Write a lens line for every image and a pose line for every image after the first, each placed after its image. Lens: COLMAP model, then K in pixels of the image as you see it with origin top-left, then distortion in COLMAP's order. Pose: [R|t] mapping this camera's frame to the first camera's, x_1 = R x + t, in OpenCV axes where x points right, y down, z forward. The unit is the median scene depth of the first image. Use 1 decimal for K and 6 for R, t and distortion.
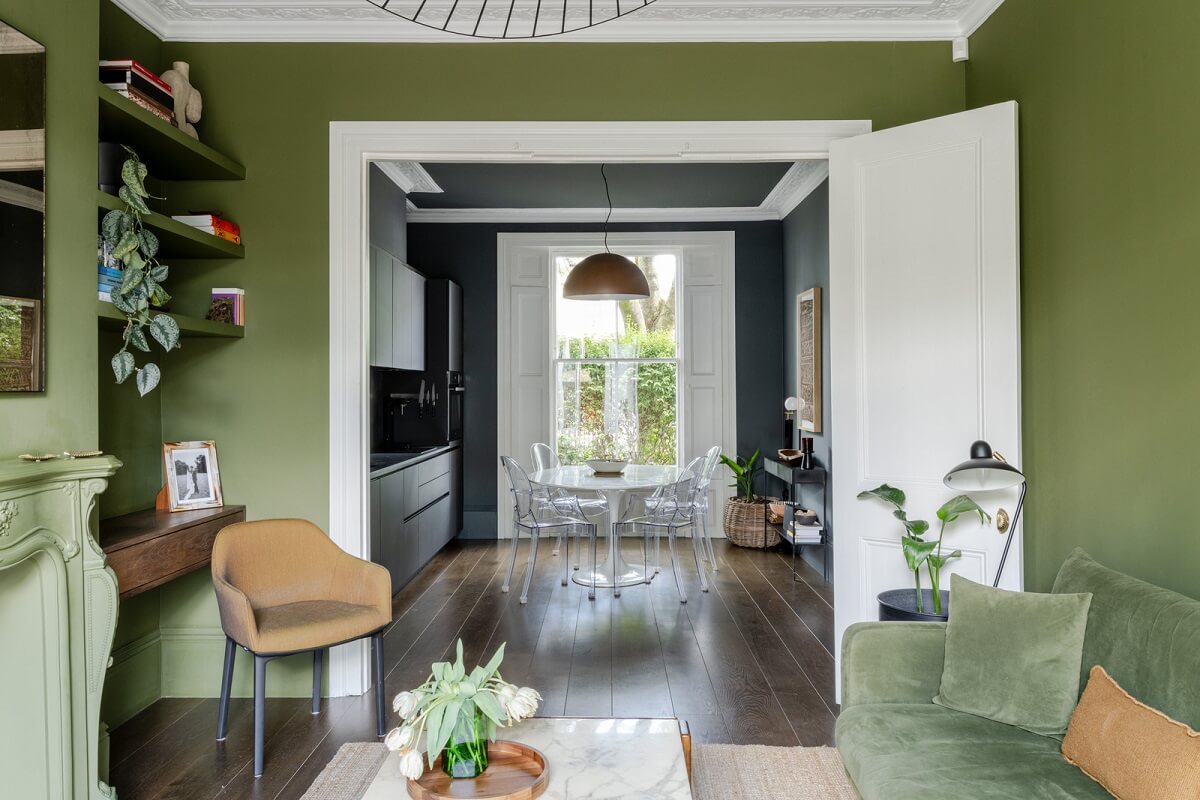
lens RADIAL K [[896.0, 0, 599.2], [0, 896.0, 384.3], [0, 0, 1]] dist [-0.007640, -0.002350]
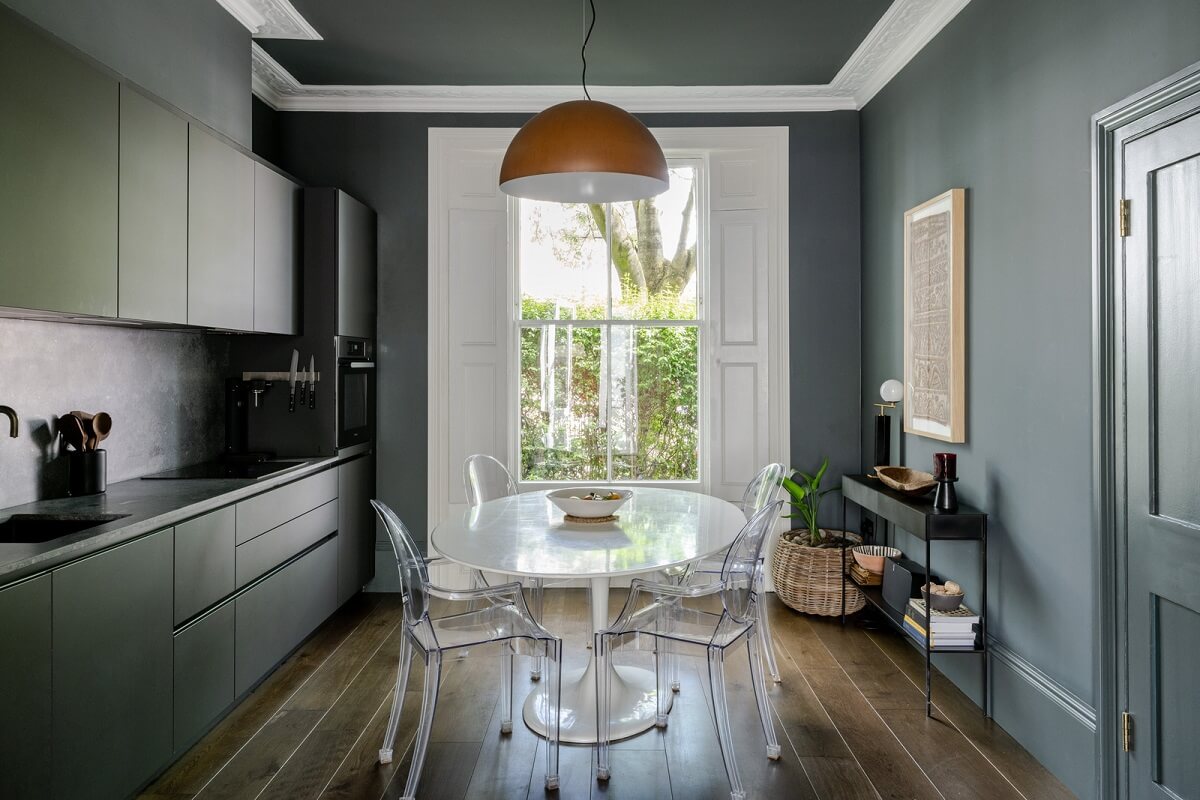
lens RADIAL K [[856.7, 0, 600.0], [0, 856.7, 400.0], [0, 0, 1]] dist [0.002051, -0.000840]
pose [[0.999995, 0.002310, 0.002185, 0.012852], [-0.002409, 0.998935, 0.046067, 0.001654], [-0.002077, -0.046072, 0.998936, 0.402862]]
